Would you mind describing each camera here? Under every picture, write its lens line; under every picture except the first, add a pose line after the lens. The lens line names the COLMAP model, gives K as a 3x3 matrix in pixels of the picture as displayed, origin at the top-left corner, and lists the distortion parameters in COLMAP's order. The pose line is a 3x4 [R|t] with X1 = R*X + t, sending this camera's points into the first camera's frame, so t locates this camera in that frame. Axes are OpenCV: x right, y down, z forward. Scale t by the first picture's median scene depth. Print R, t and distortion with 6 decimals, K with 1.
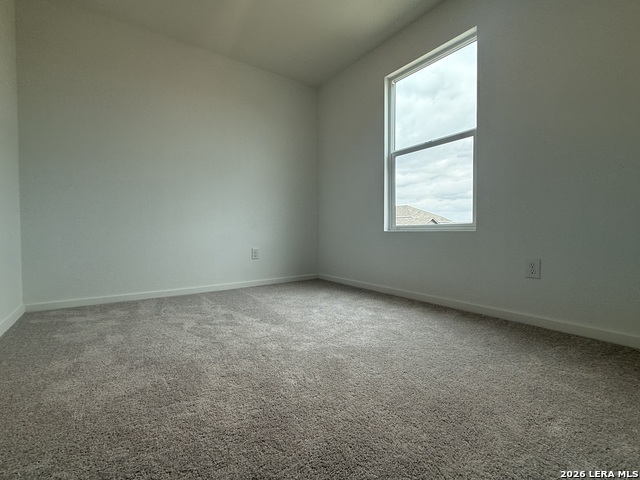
lens RADIAL K [[295.3, 0, 320.8], [0, 295.3, 232.7], [0, 0, 1]] dist [-0.000321, -0.000275]
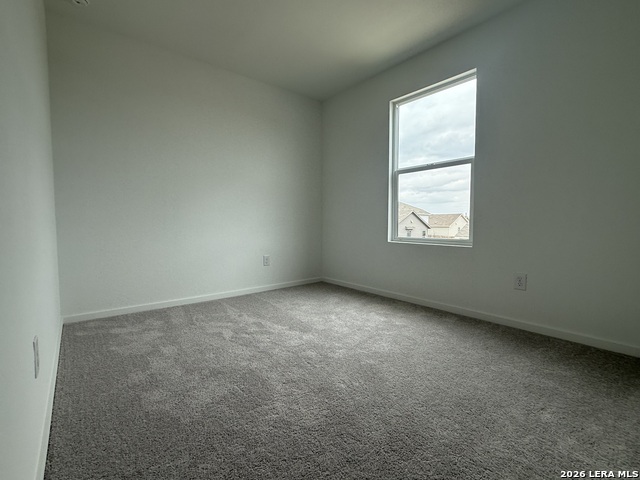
lens RADIAL K [[295.3, 0, 320.8], [0, 295.3, 232.7], [0, 0, 1]] dist [-0.000321, -0.000275]
pose [[0.997748, 0.001311, 0.067061, -0.174120], [-0.003480, 0.999474, 0.032232, -0.116086], [-0.066984, -0.032393, 0.997228, -0.138214]]
